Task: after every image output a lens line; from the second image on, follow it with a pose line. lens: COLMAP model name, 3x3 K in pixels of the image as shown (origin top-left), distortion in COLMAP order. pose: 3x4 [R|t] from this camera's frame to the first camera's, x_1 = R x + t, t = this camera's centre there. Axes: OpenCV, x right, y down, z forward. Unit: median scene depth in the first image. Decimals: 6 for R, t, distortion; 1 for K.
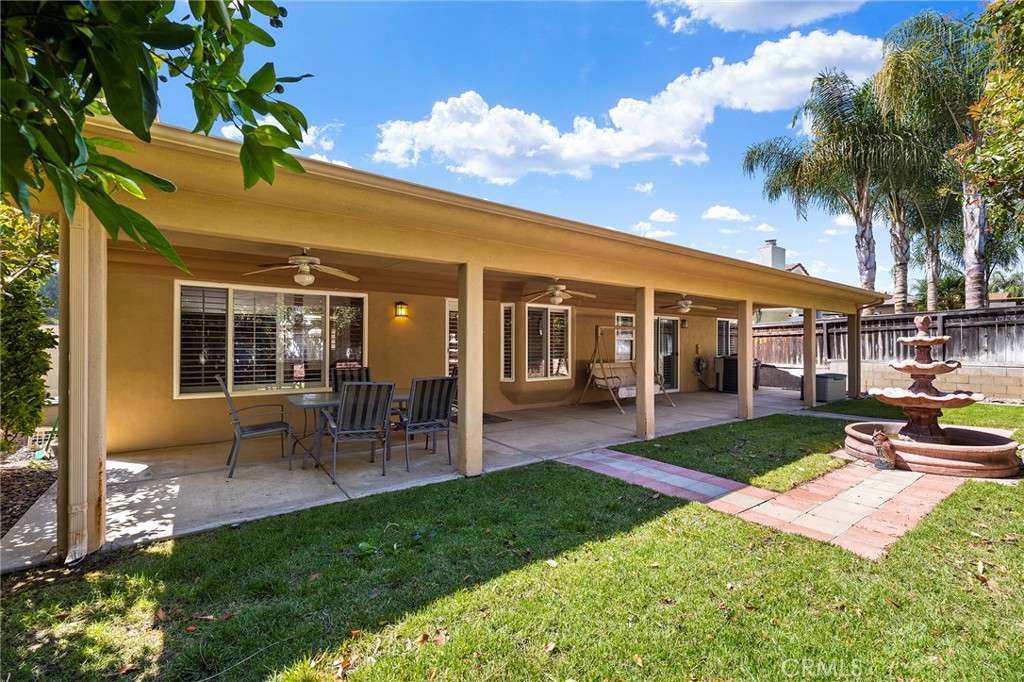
lens RADIAL K [[435.6, 0, 507.6], [0, 435.6, 349.0], [0, 0, 1]] dist [0.000327, 0.000397]
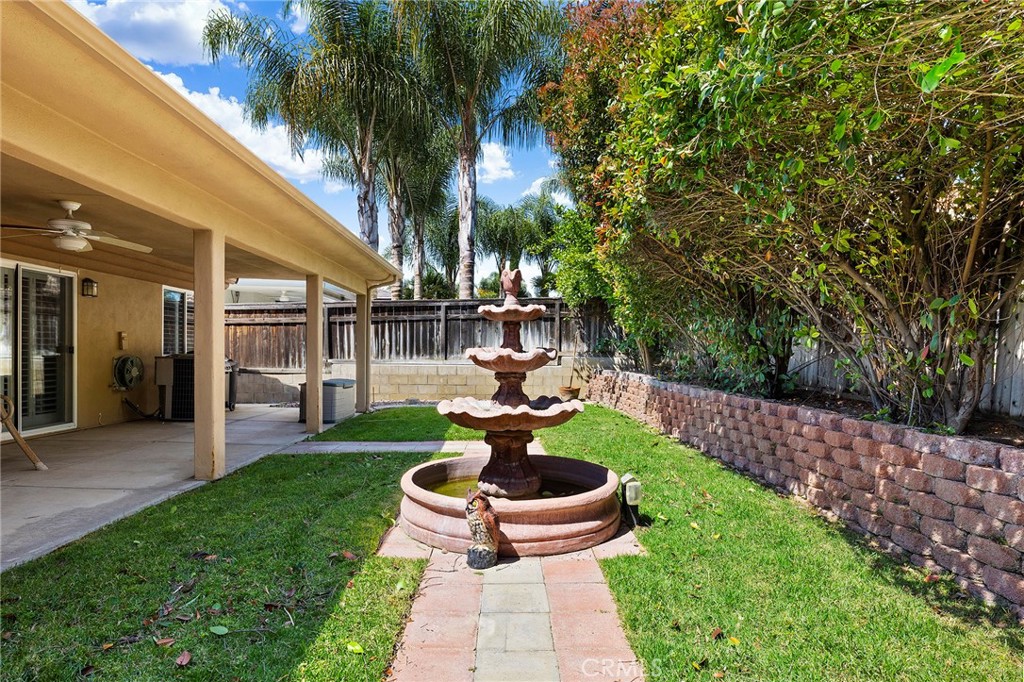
lens RADIAL K [[588.8, 0, 506.8], [0, 588.8, 348.1], [0, 0, 1]] dist [0.018064, 0.000160]
pose [[0.576966, 0.008065, 0.816728, 0.130050], [-0.002104, 0.999963, -0.008387, 0.013750], [-0.816765, 0.003121, 0.576961, 0.230259]]
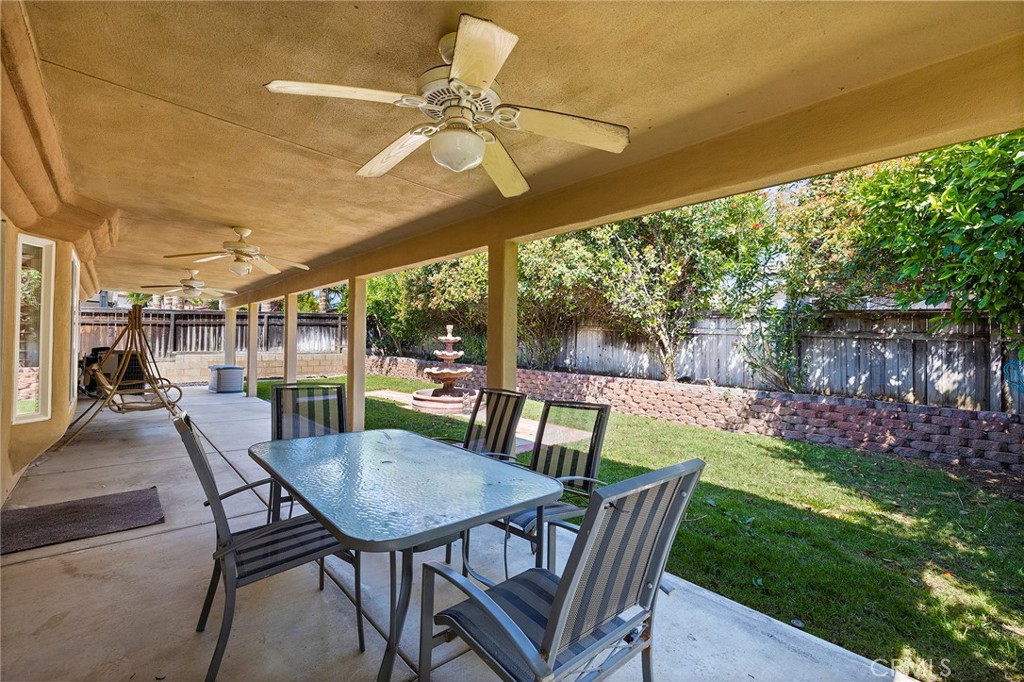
lens RADIAL K [[435.6, 0, 508.2], [0, 435.6, 340.5], [0, 0, 1]] dist [0.000327, 0.000397]
pose [[-0.106367, 0.002129, 0.994325, -0.326908], [-0.007287, 0.999969, -0.002920, -0.003518], [-0.994300, -0.007557, -0.106348, 0.398297]]
